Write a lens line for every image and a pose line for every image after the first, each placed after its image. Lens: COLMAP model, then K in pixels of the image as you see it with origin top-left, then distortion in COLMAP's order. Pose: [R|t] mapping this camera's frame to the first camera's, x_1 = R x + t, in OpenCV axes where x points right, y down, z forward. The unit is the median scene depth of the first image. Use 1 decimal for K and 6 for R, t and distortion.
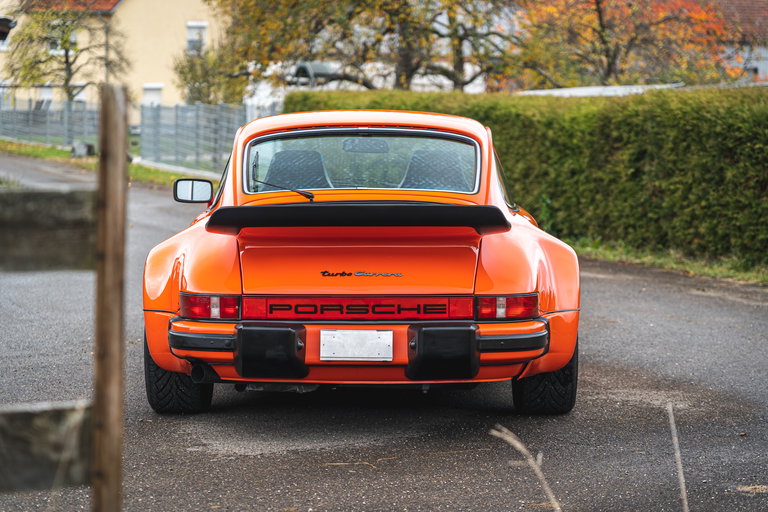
lens RADIAL K [[2150.9, 0, 383.7], [0, 2150.9, 255.8], [0, 0, 1]] dist [0.653322, 0.000000]
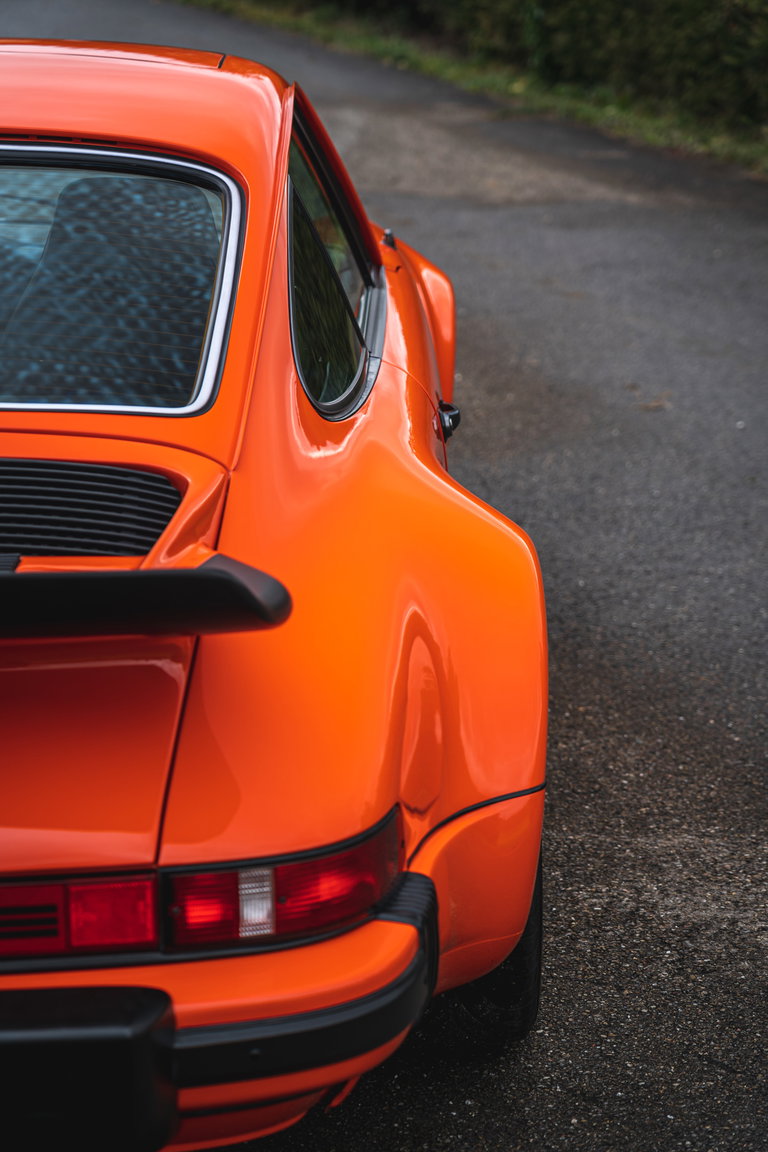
lens RADIAL K [[3097.9, 0, 383.9], [0, 3097.9, 576.2], [0, 0, 1]] dist [0.098950, 0.000000]
pose [[0.999698, -0.018282, 0.016448, 0.025855], [0.014920, 0.982563, 0.185329, -0.036198], [-0.019549, -0.185028, 0.982539, 0.243746]]
